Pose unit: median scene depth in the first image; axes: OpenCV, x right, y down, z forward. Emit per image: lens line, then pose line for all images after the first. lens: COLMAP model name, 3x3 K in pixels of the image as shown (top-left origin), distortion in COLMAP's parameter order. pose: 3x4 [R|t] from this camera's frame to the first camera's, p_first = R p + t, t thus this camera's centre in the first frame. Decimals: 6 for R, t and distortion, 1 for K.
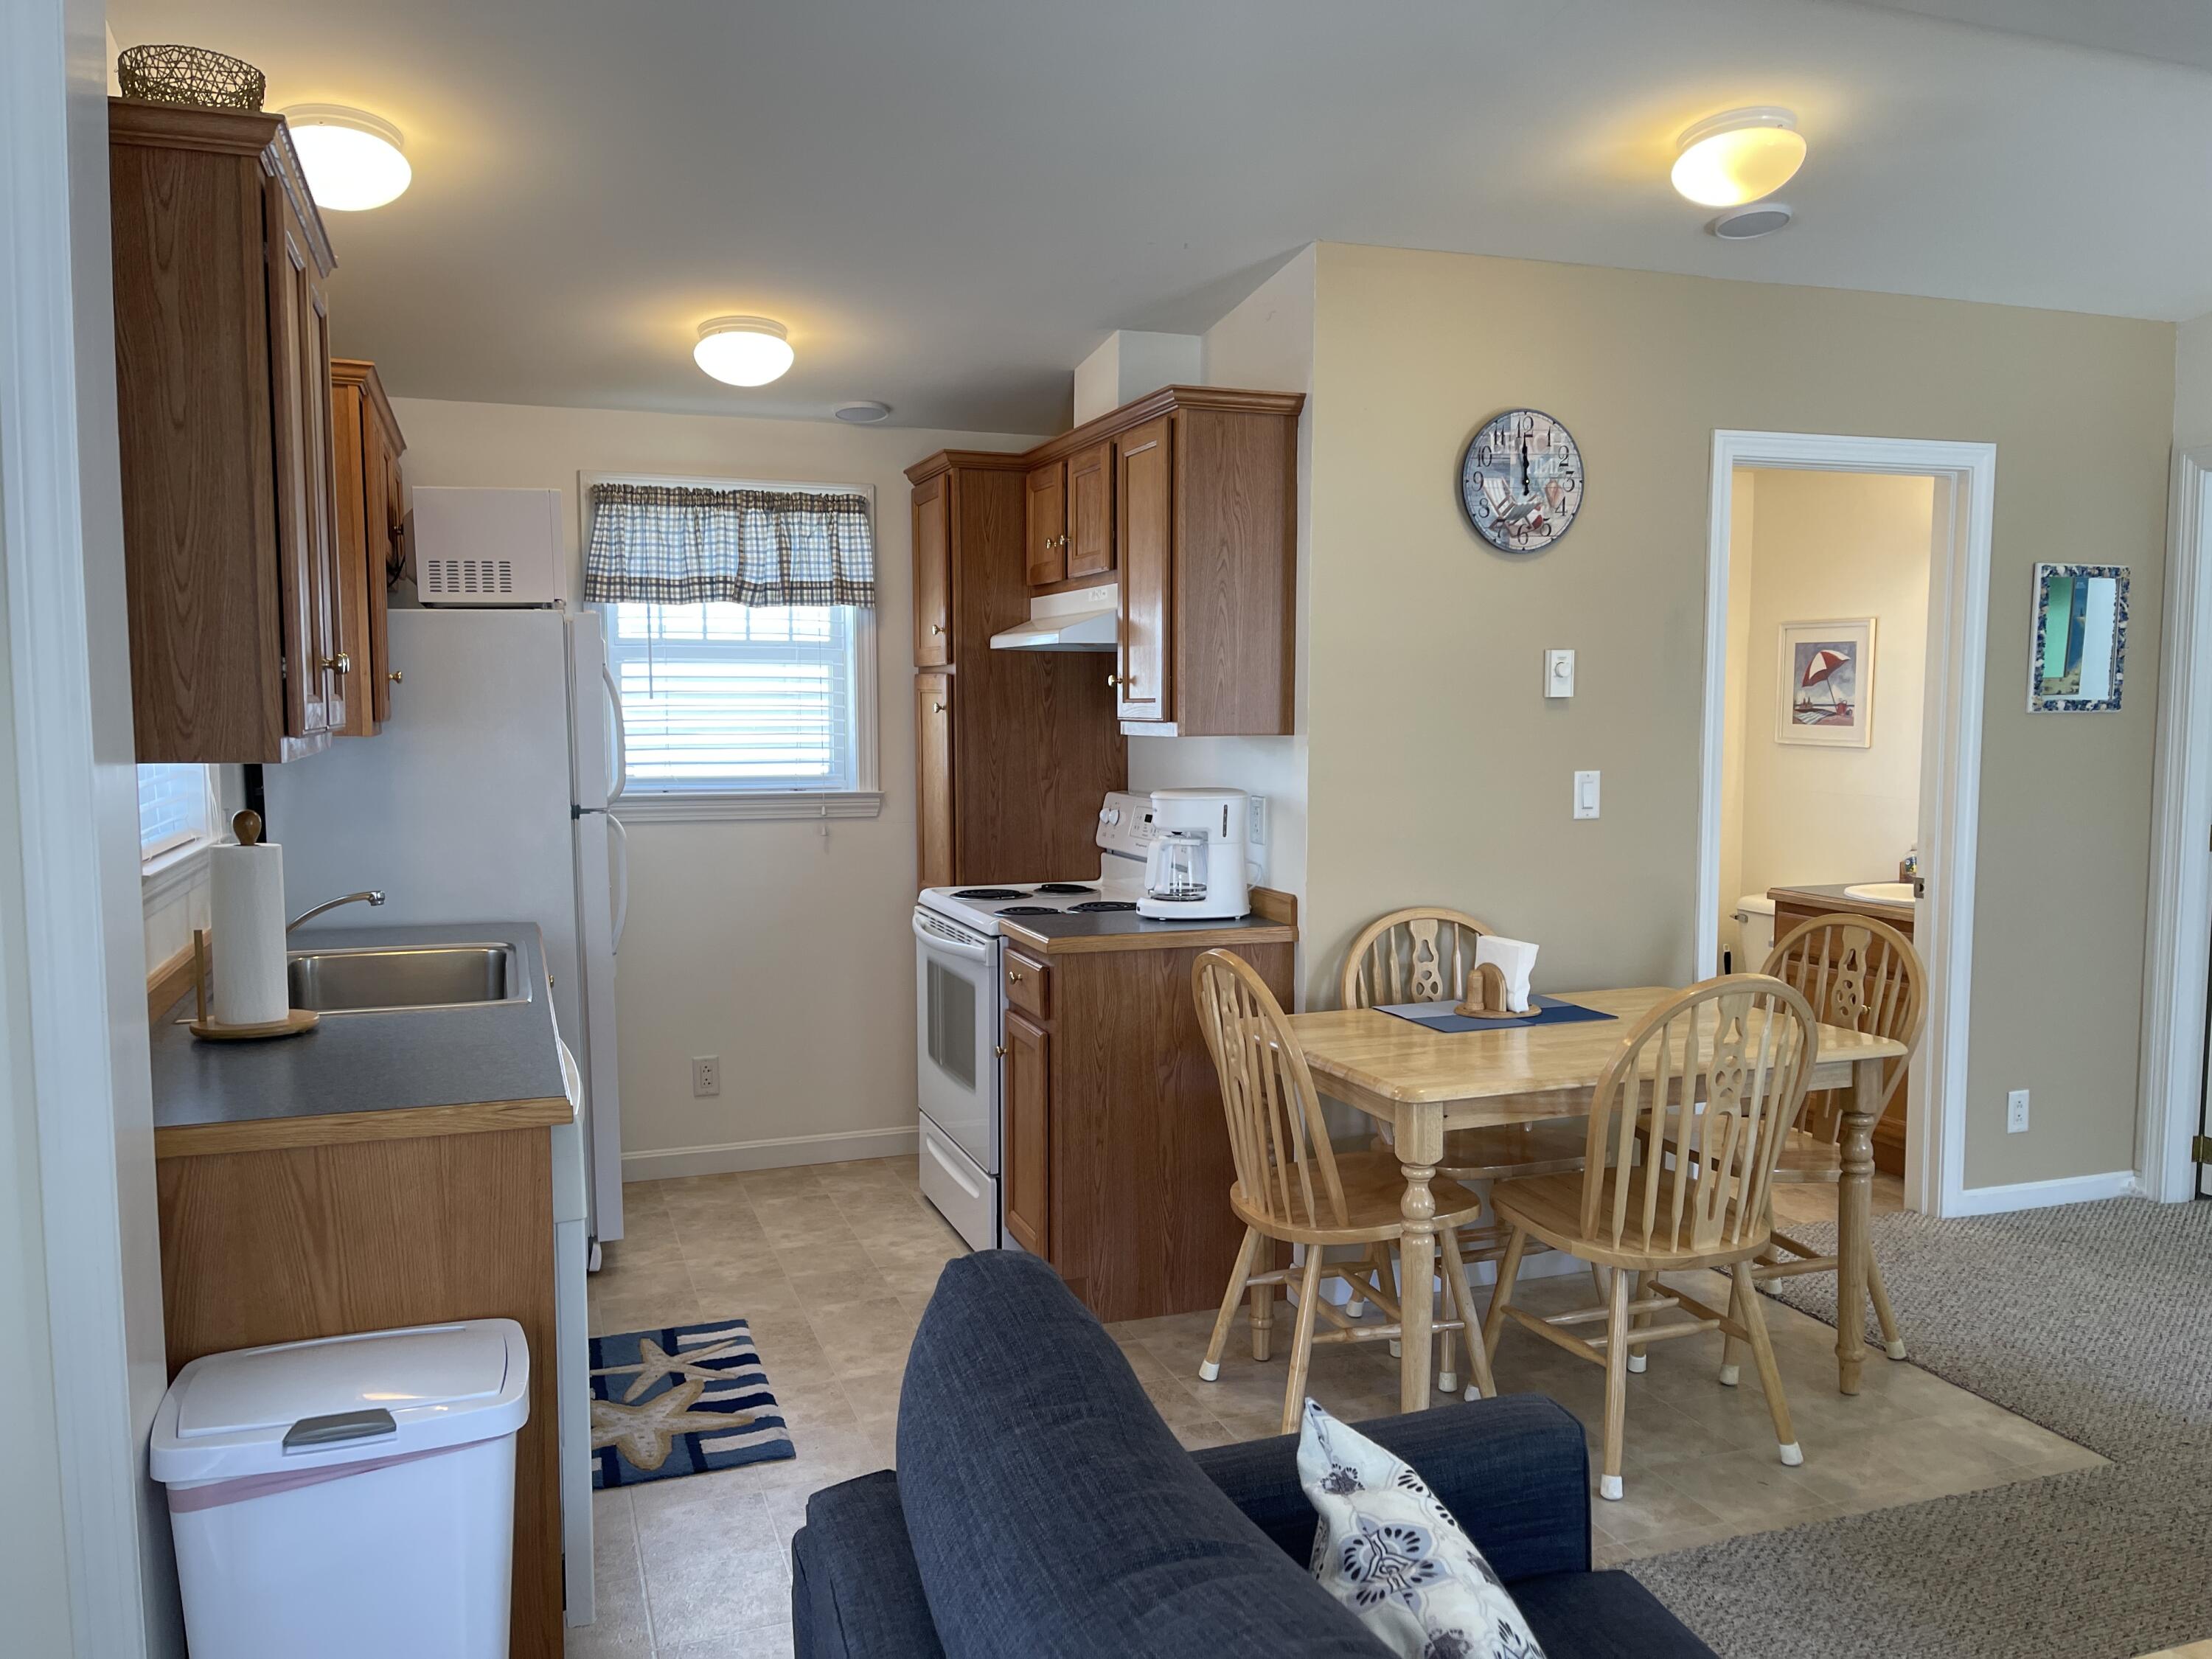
lens RADIAL K [[1655.4, 0, 1119.9], [0, 1655.4, 844.6], [0, 0, 1]] dist [0.034759, -0.057291]
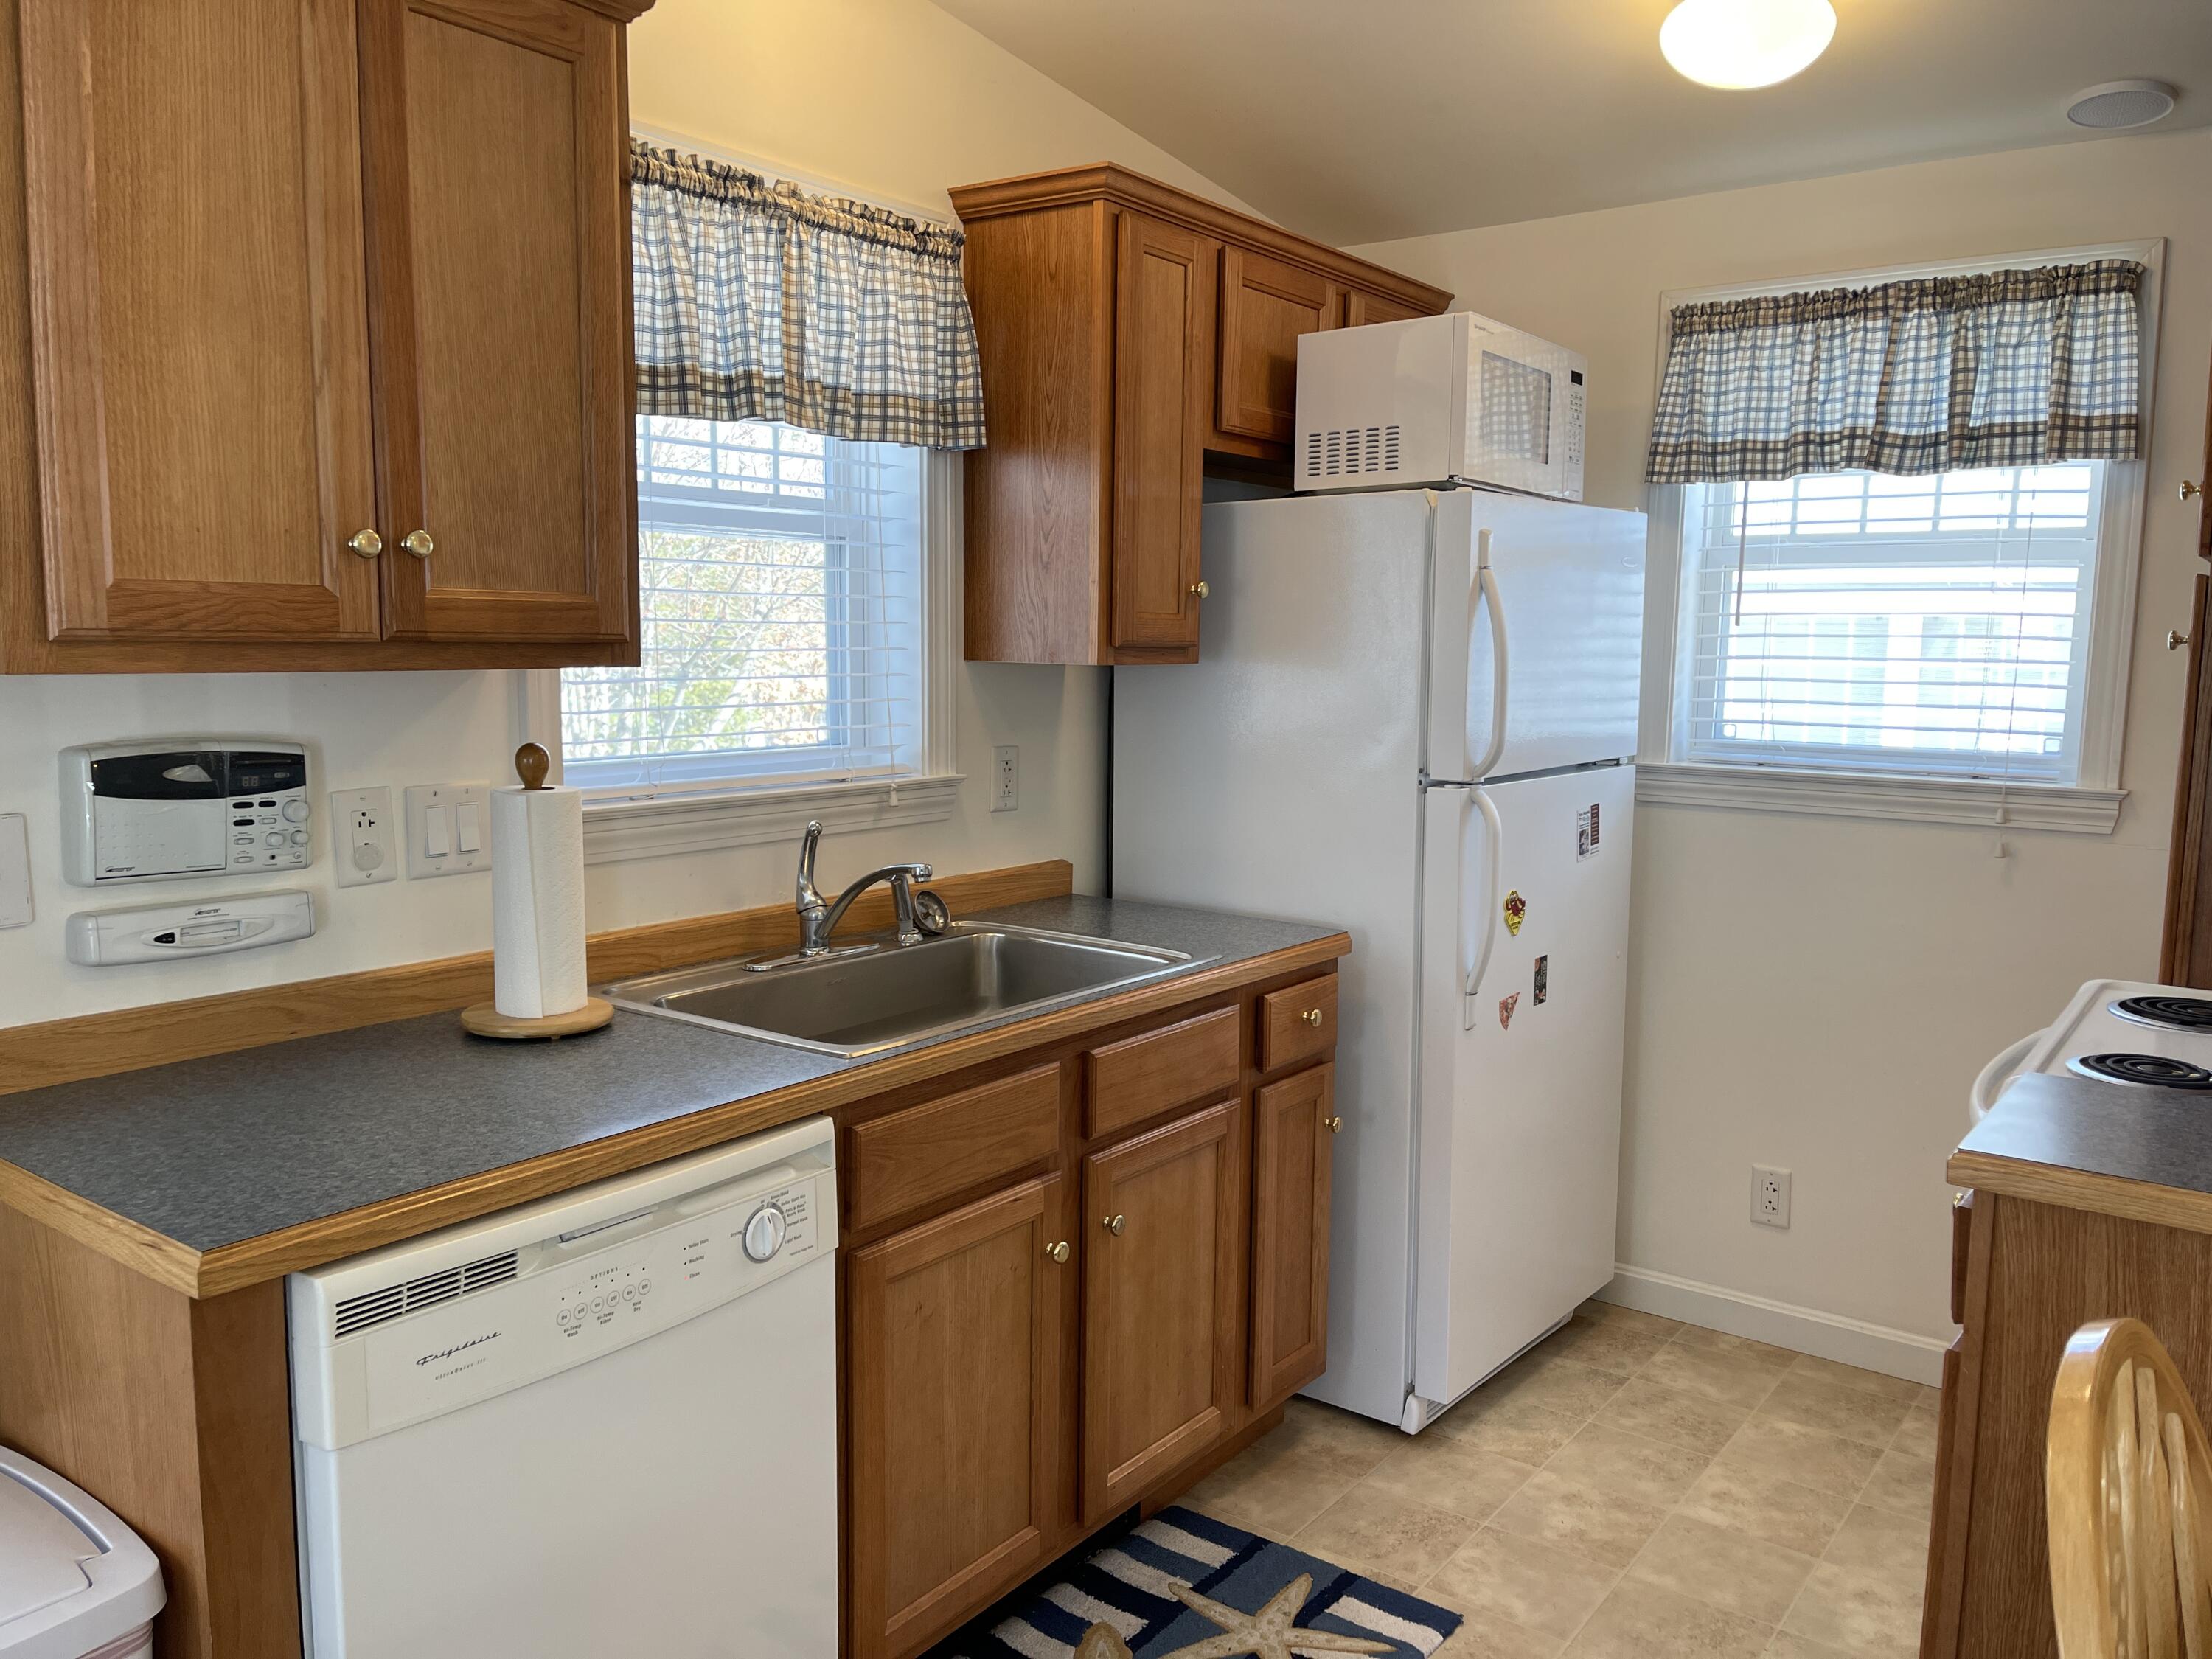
lens RADIAL K [[1655.4, 0, 1108.9], [0, 1655.4, 846.3], [0, 0, 1]] dist [0.034759, -0.057291]
pose [[0.544470, 0.111913, -0.831281, 0.153937], [-0.083768, 0.993359, 0.078867, -0.031967], [0.834587, 0.026694, 0.550229, 0.441833]]
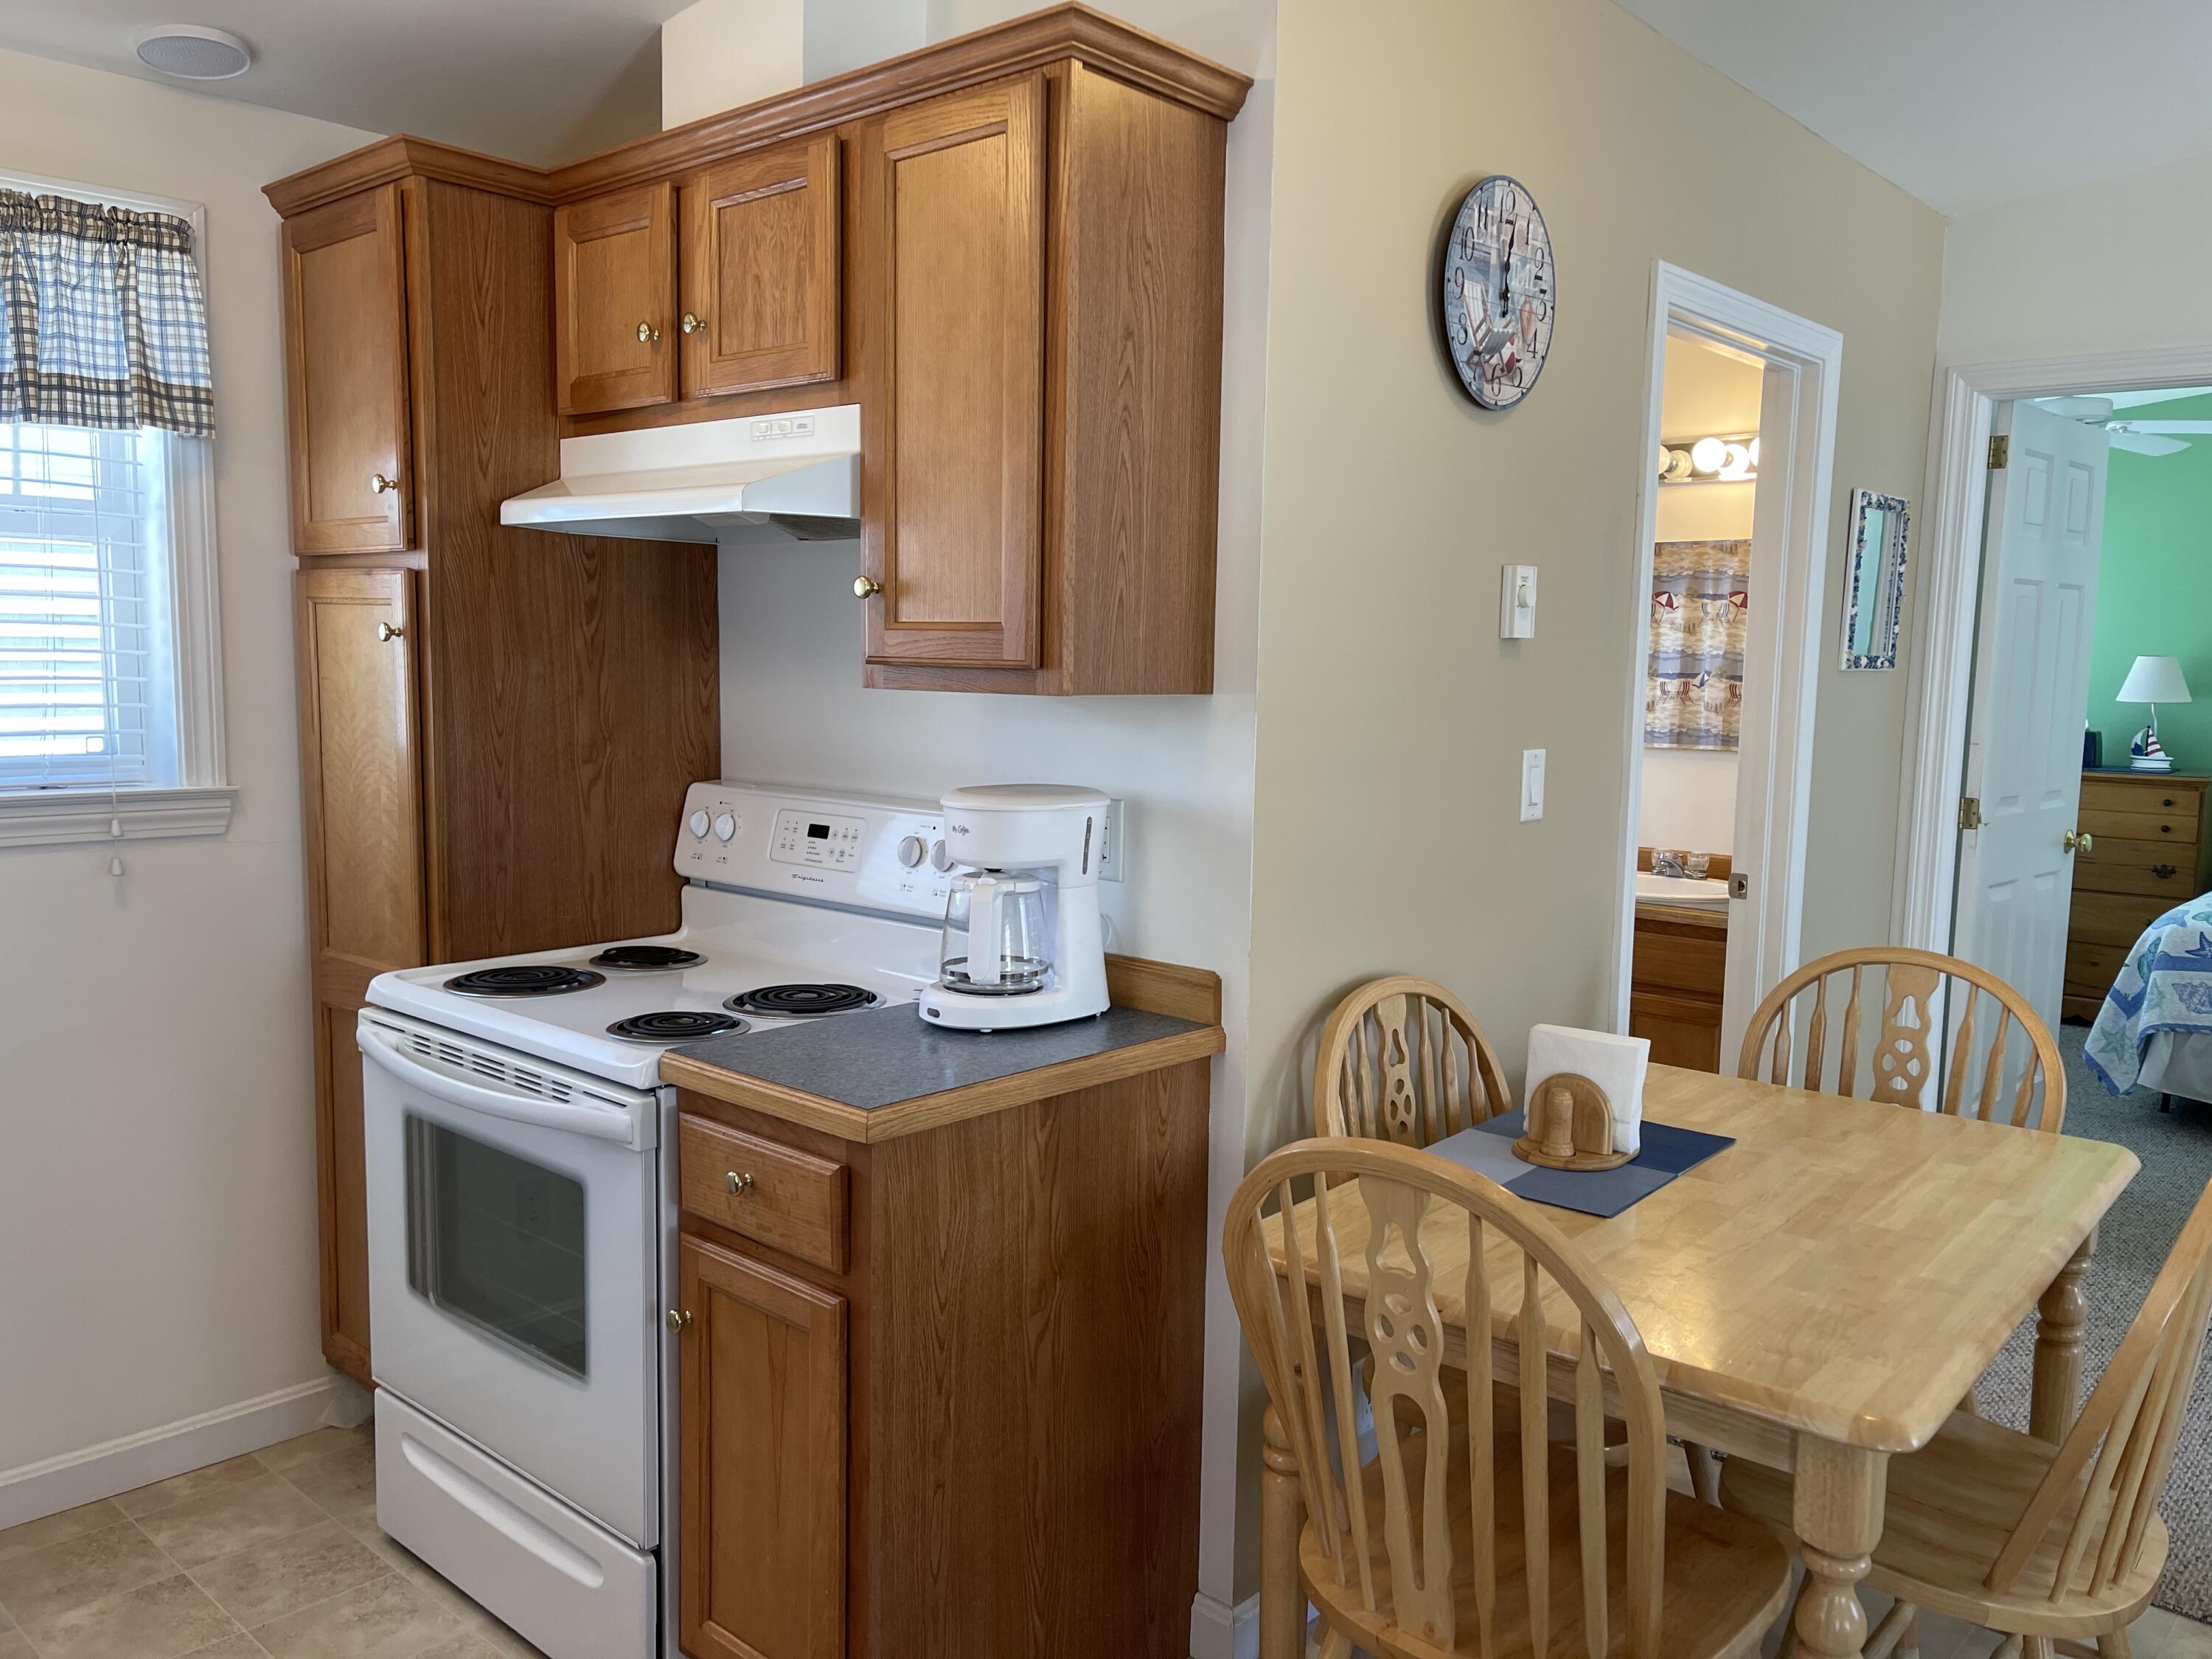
lens RADIAL K [[1655.4, 0, 1110.1], [0, 1655.4, 835.4], [0, 0, 1]] dist [0.034759, -0.057291]
pose [[0.880197, -0.033765, 0.473406, -0.164163], [0.020816, 0.999253, 0.032568, -0.030547], [-0.474152, -0.018812, 0.880242, 0.427633]]
